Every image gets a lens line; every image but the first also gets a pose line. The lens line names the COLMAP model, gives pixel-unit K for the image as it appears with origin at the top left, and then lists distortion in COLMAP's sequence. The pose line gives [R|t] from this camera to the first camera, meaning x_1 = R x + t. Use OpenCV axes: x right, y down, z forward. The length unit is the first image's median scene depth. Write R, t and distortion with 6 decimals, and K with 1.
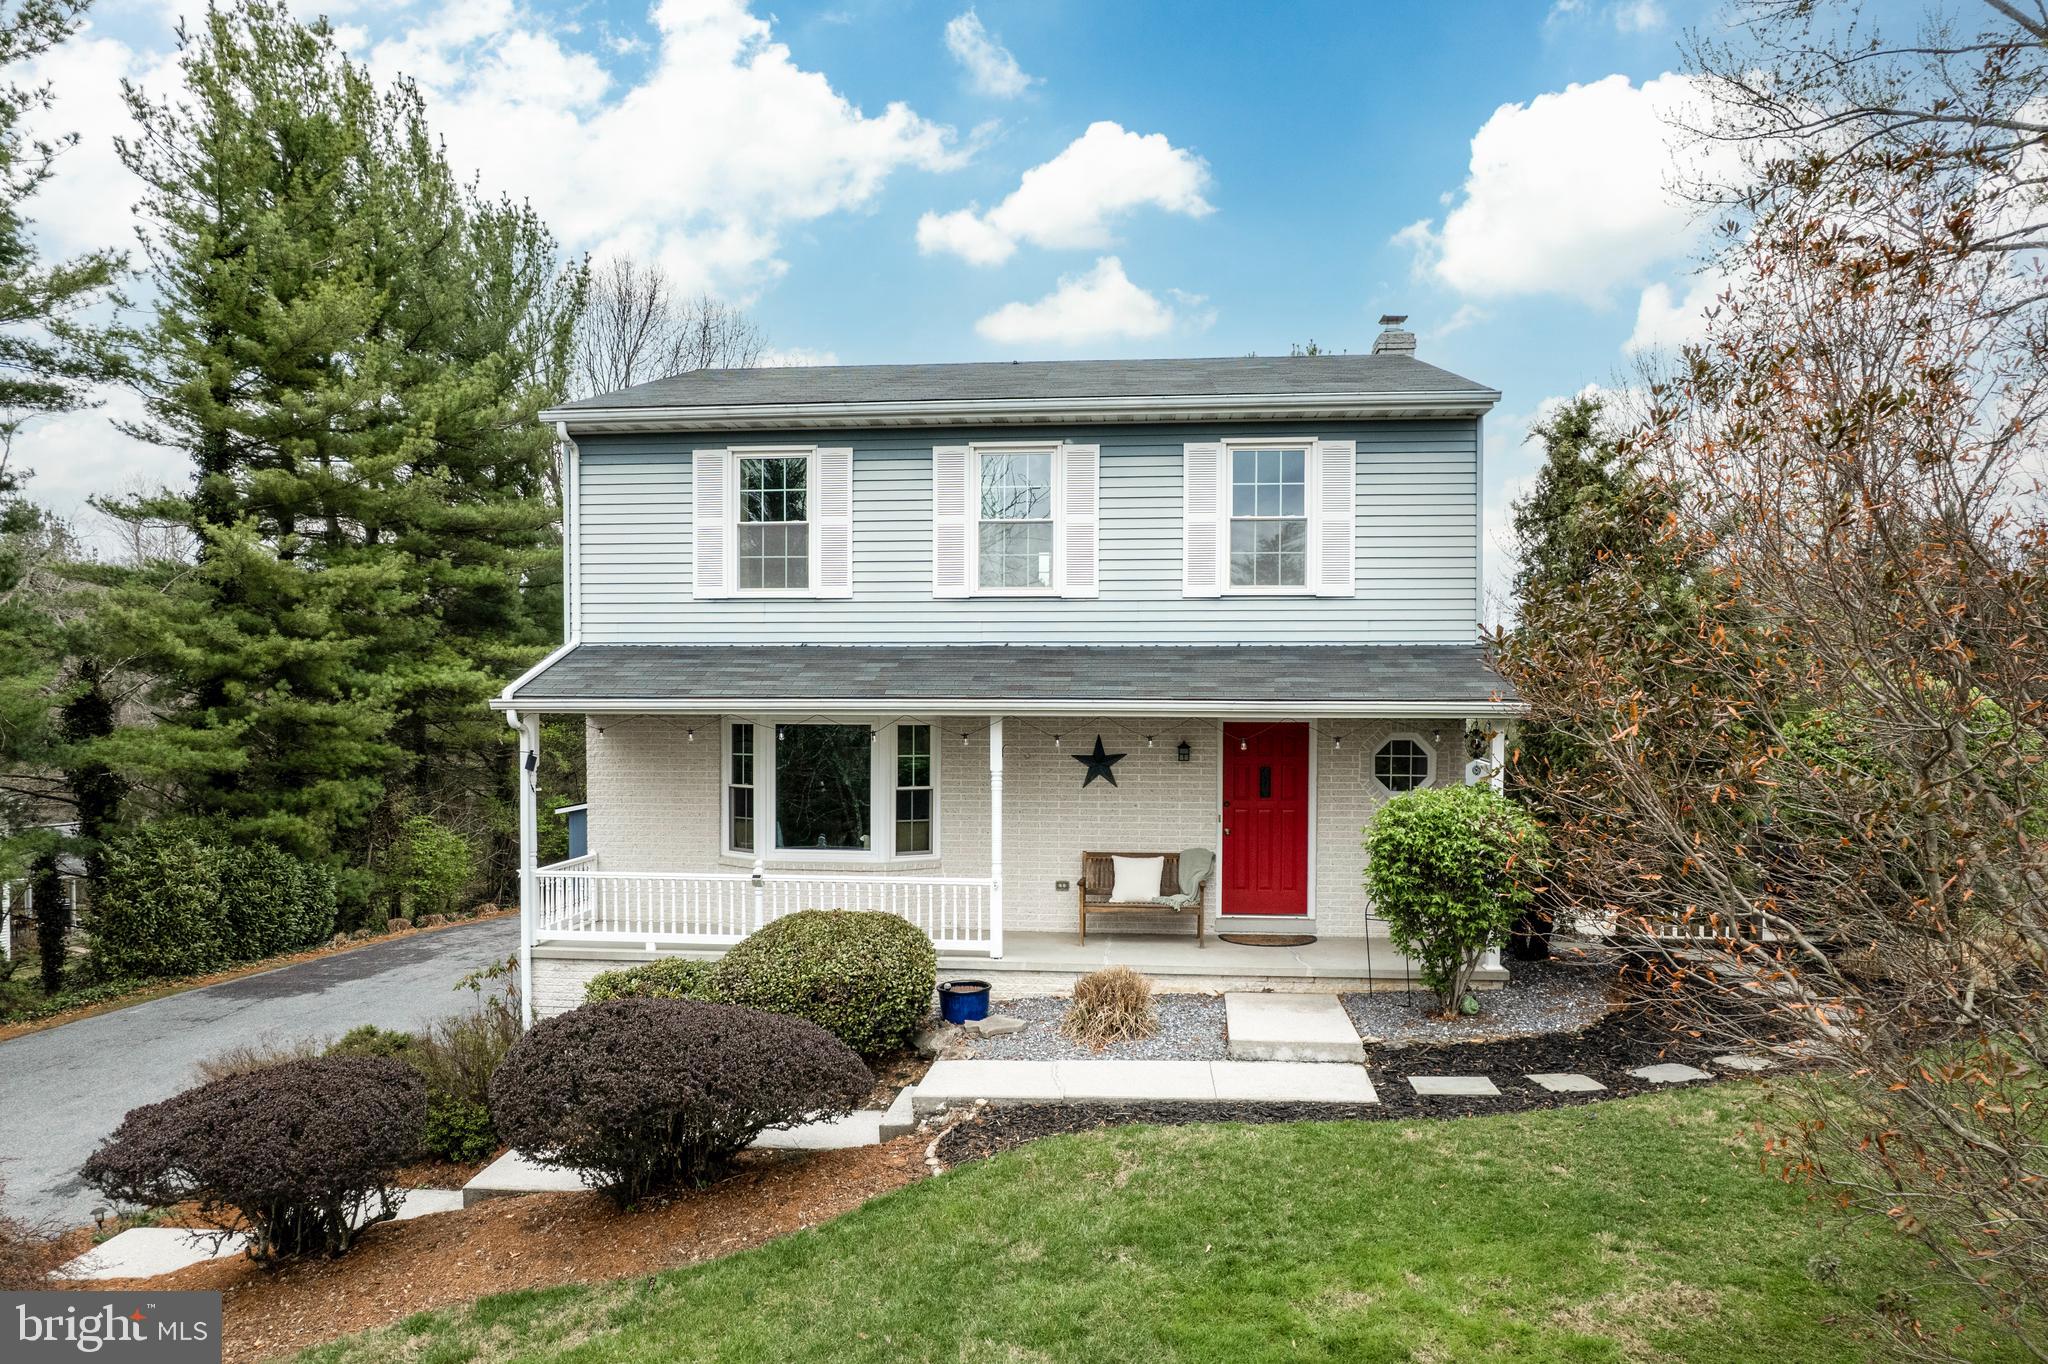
lens RADIAL K [[1305.6, 0, 1020.5], [0, 1305.6, 769.5], [0, 0, 1]] dist [-0.049130, 0.017424]
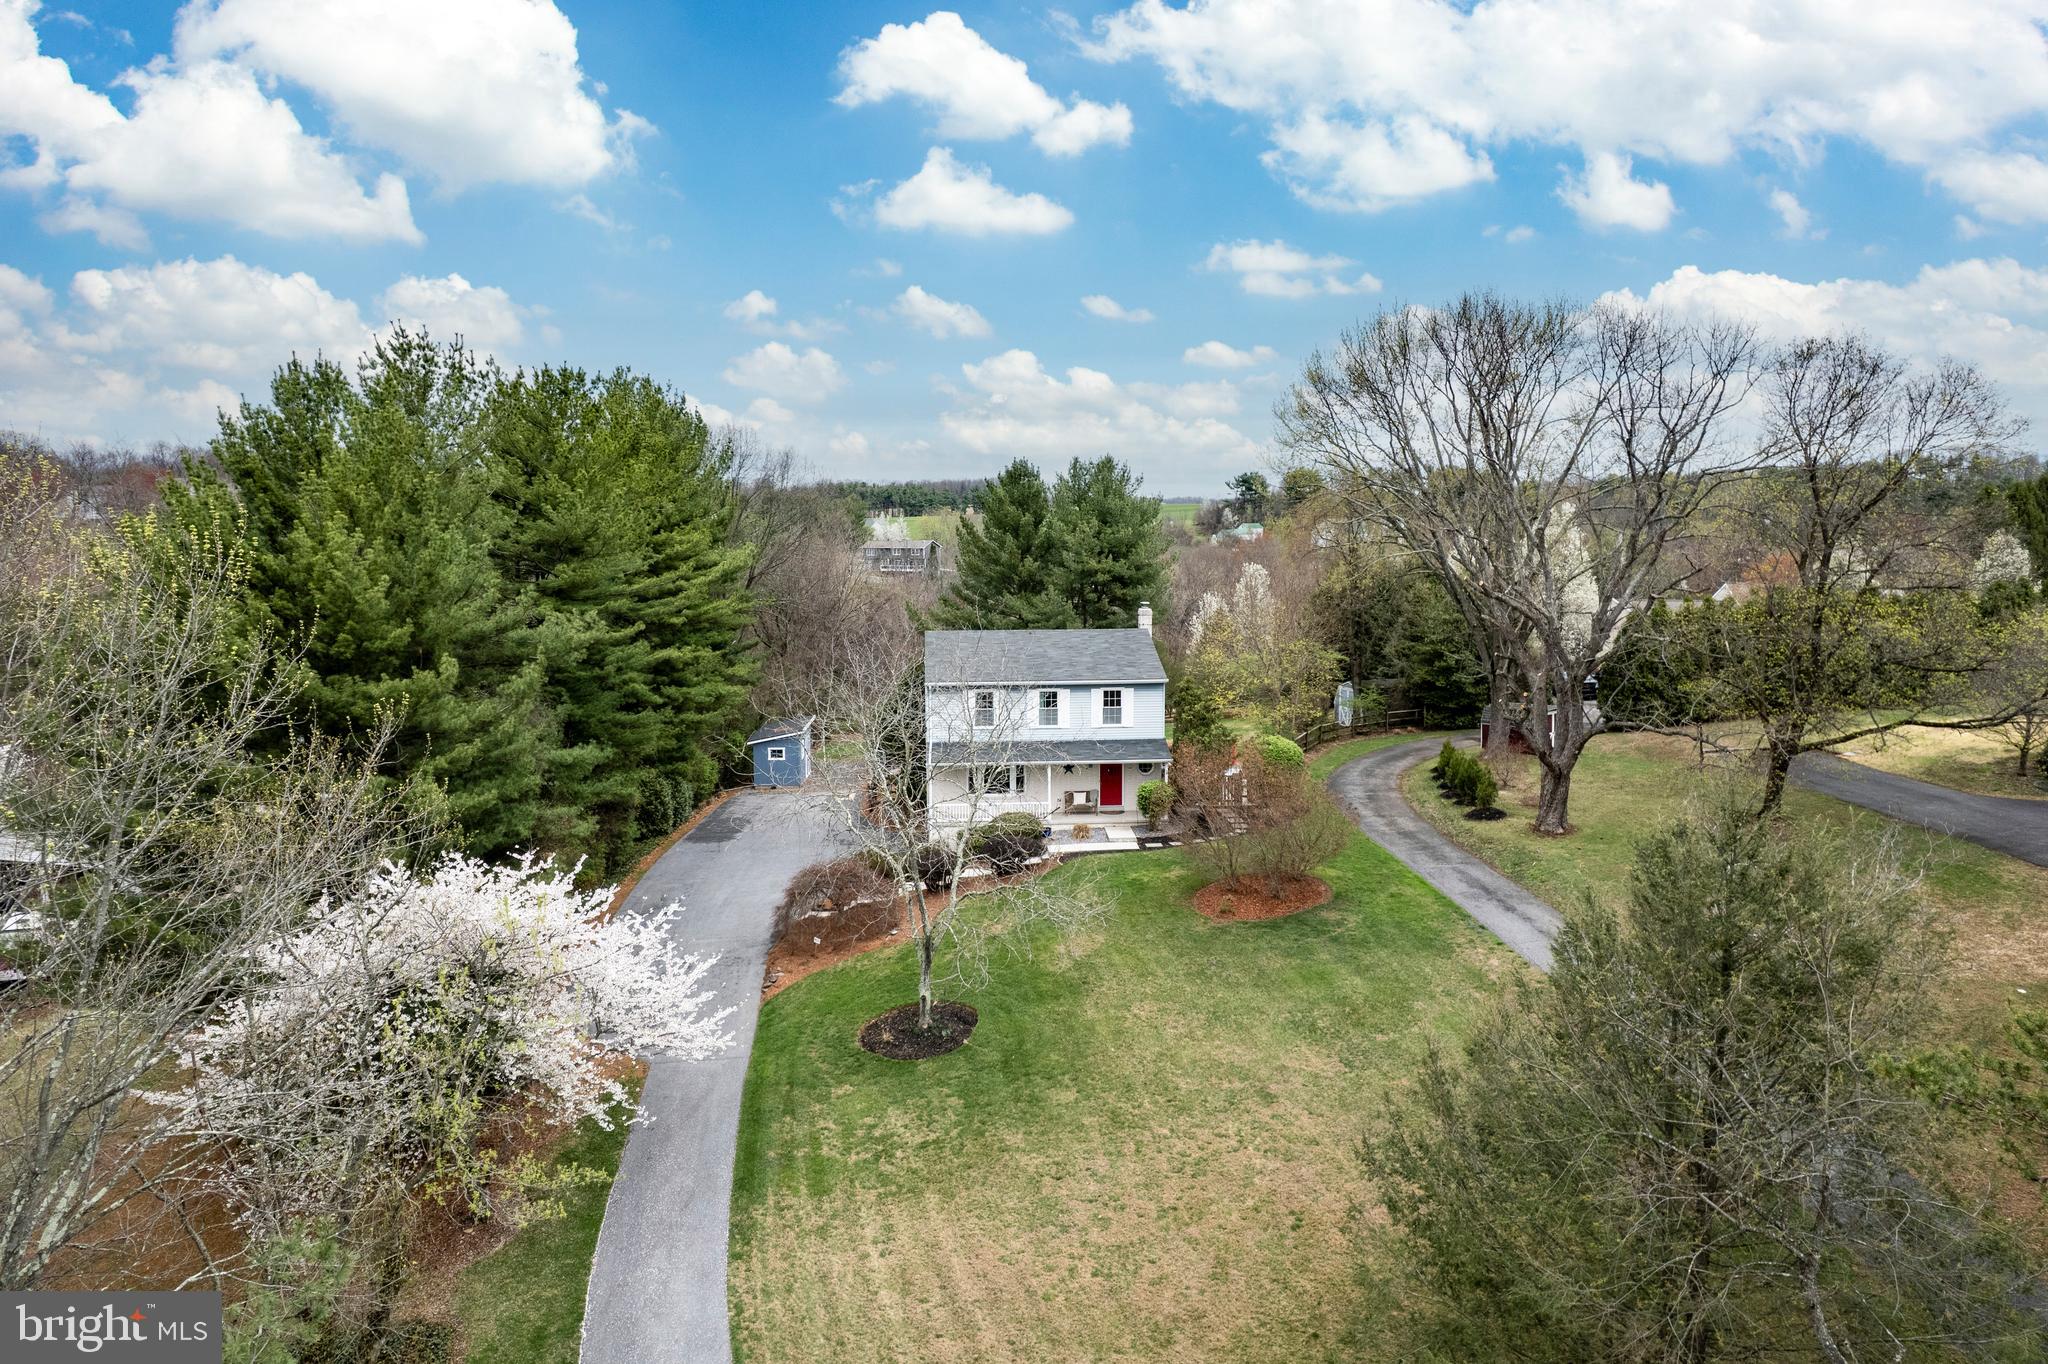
lens RADIAL K [[1305.6, 0, 1030.9], [0, 1305.6, 682.4], [0, 0, 1]] dist [-0.049130, 0.017424]
pose [[0.984100, -0.025380, 0.175792, -0.780638], [0.010724, 0.996423, 0.083824, -0.629852], [-0.177291, -0.080606, 0.980852, -2.963544]]
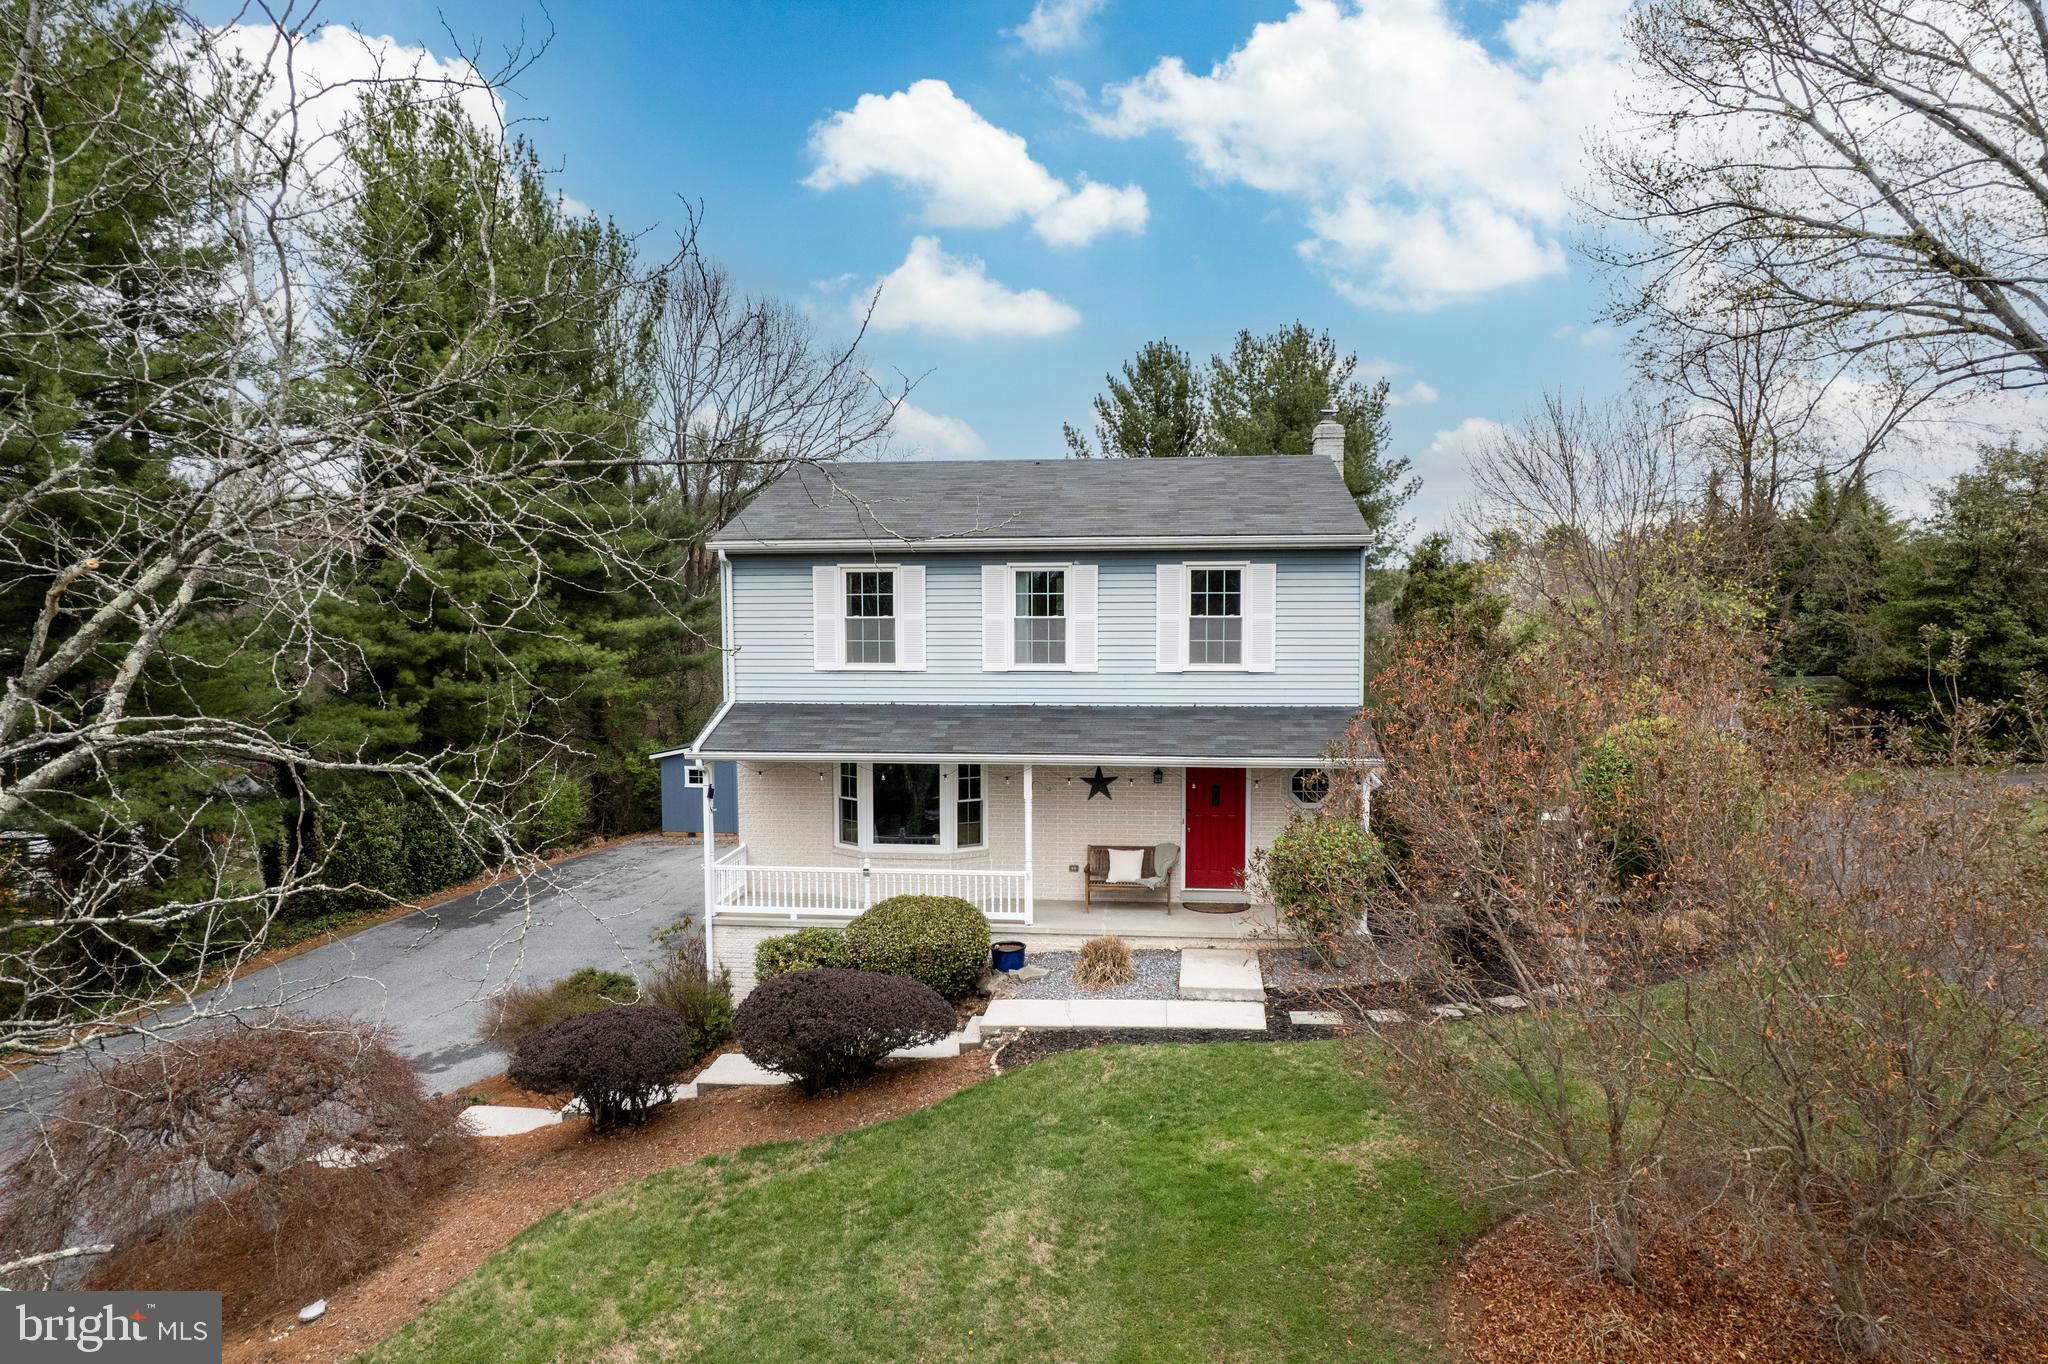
lens RADIAL K [[1305.6, 0, 1026.1], [0, 1305.6, 679.6], [0, 0, 1]] dist [-0.049130, 0.017424]
pose [[0.999935, -0.005154, -0.010172, -0.004987], [0.005401, 0.999687, 0.024413, -0.167007], [0.010043, -0.024467, 0.999650, -0.464574]]
